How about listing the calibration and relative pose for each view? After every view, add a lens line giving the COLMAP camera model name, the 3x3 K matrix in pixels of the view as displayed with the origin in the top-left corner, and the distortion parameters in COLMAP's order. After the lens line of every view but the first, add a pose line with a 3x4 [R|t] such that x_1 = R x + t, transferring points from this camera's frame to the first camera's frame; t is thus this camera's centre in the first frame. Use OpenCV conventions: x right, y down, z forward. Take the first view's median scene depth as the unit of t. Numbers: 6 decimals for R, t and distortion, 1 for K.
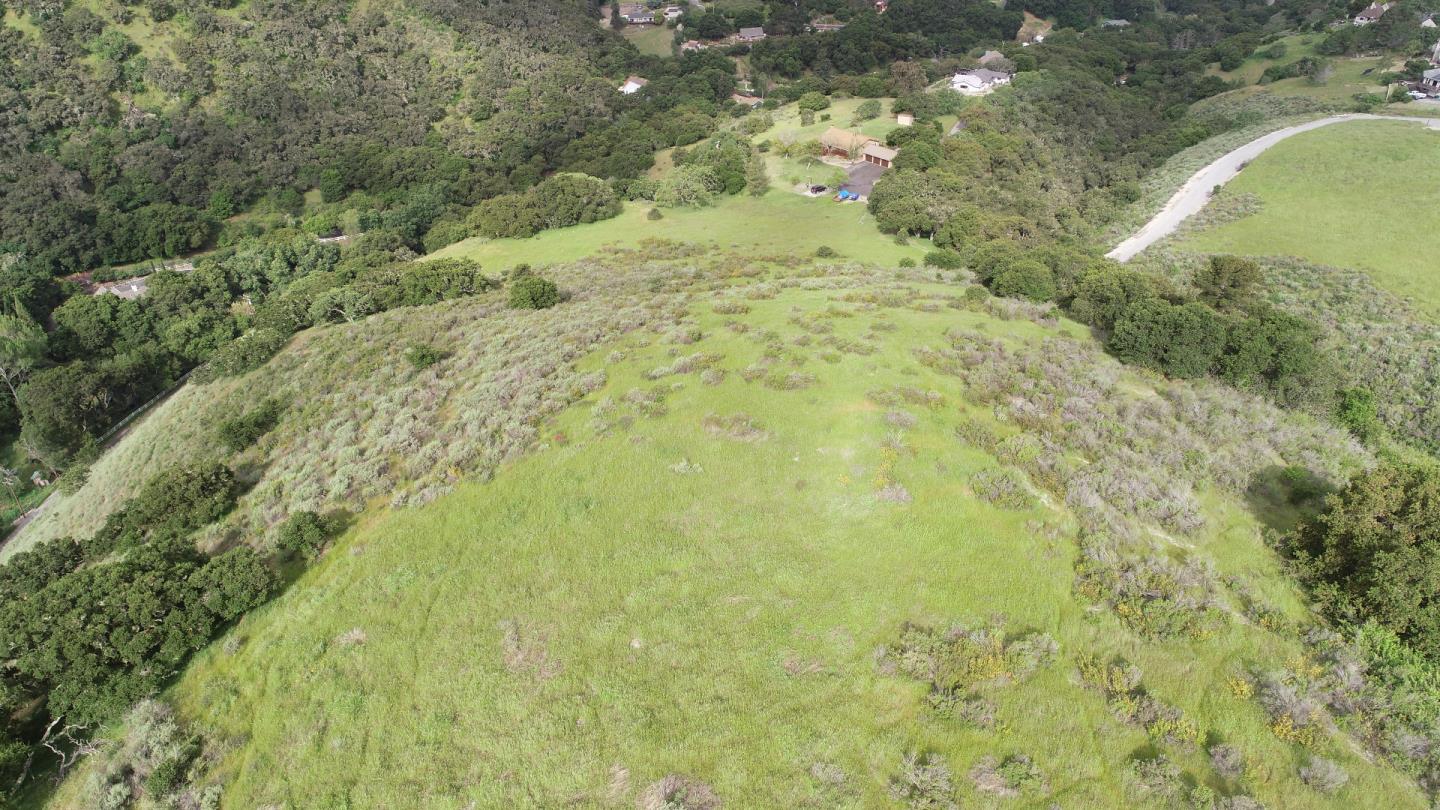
lens RADIAL K [[950.1, 0, 721.6], [0, 950.1, 401.7], [0, 0, 1]] dist [-0.012020, -0.000411]
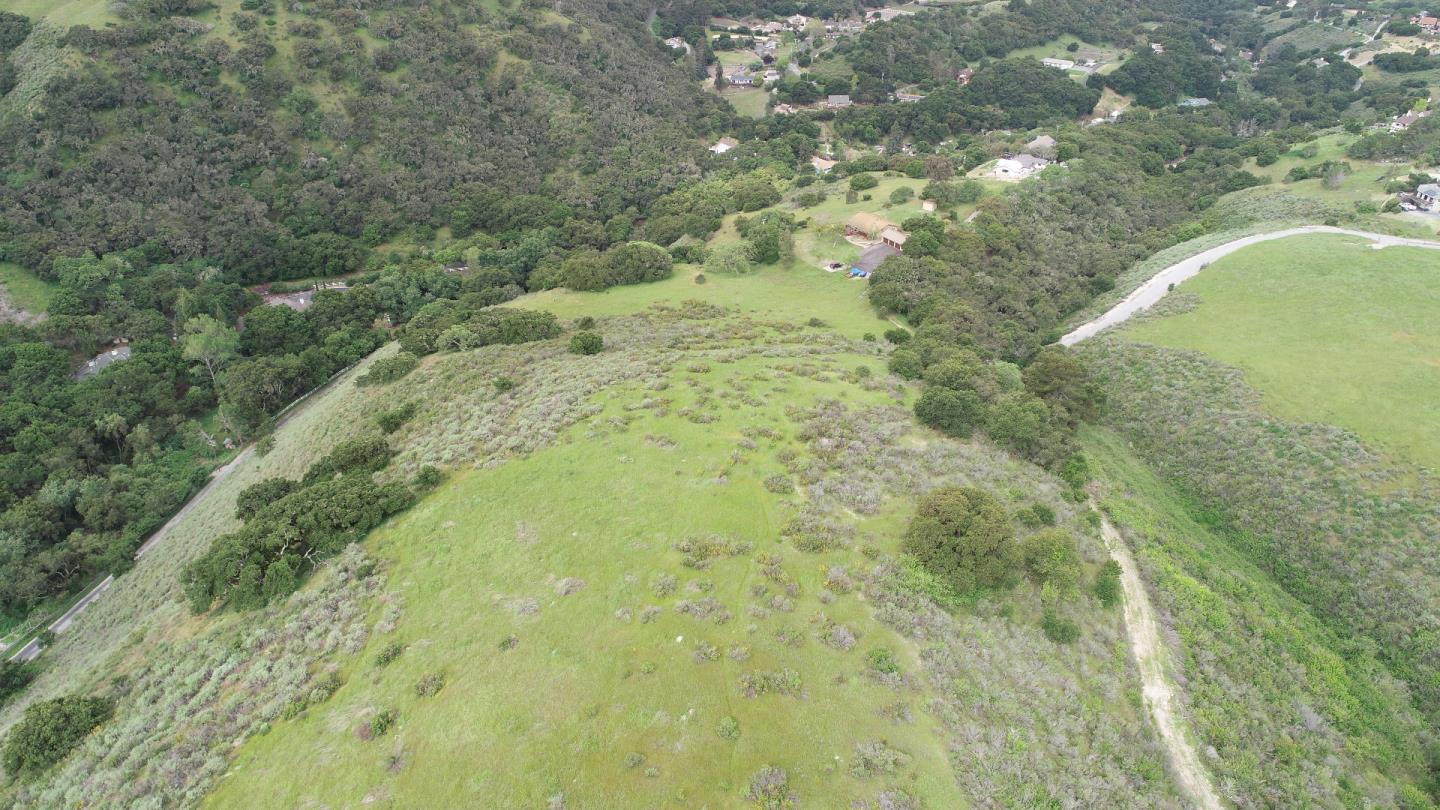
lens RADIAL K [[950.1, 0, 717.3], [0, 950.1, 404.9], [0, 0, 1]] dist [-0.012020, -0.000411]
pose [[0.990769, 0.081285, -0.108490, 0.075681], [-0.083859, 0.996289, -0.019368, -0.003990], [0.106514, 0.028287, 0.993909, -0.192021]]
